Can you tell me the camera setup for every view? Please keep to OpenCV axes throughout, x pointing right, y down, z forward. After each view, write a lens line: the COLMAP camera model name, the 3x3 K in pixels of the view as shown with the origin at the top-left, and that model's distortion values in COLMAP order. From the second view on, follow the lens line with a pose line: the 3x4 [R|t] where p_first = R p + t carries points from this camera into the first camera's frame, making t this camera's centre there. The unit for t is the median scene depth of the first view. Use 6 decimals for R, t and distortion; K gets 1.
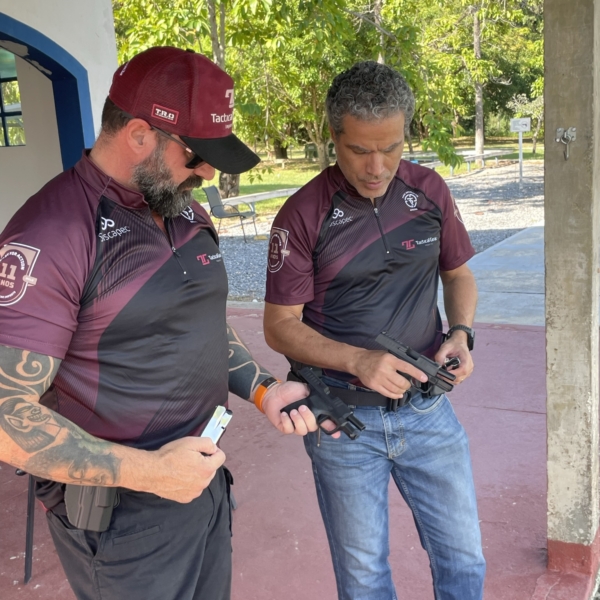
lens RADIAL K [[856.8, 0, 317.3], [0, 856.8, 293.5], [0, 0, 1]] dist [0.041743, 0.000000]
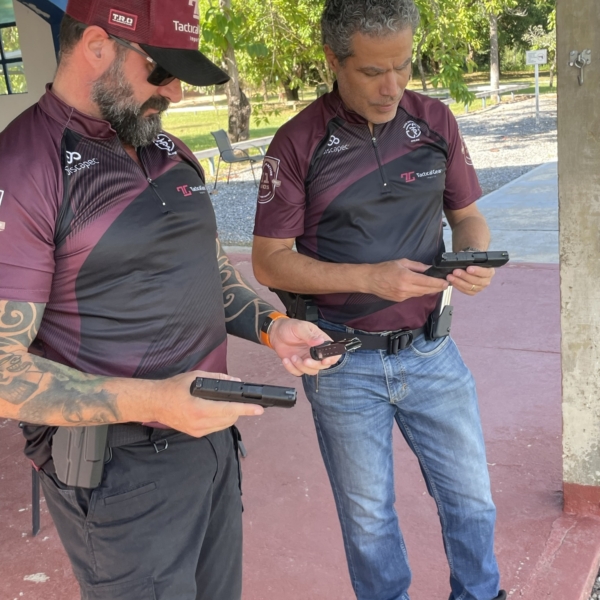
lens RADIAL K [[856.8, 0, 300.5], [0, 856.8, 284.7], [0, 0, 1]] dist [0.041743, 0.000000]
pose [[0.999012, -0.019694, -0.039837, 0.015658], [0.021835, 0.998299, 0.054054, 0.004238], [0.038705, -0.054871, 0.997743, 0.033755]]
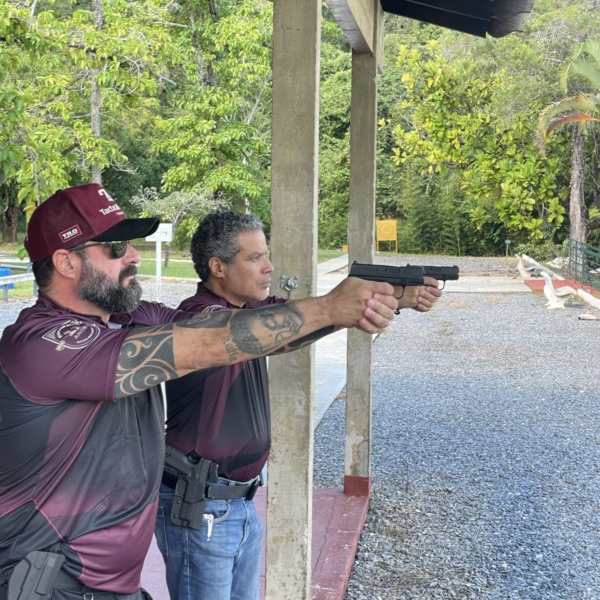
lens RADIAL K [[1301.2, 0, 333.4], [0, 1301.2, 296.9], [0, 0, 1]] dist [0.145000, 0.000000]
pose [[0.922894, 0.048339, 0.382008, -0.280573], [0.001295, 0.991694, -0.128616, 0.045403], [-0.385052, 0.119194, 0.915165, -0.515291]]
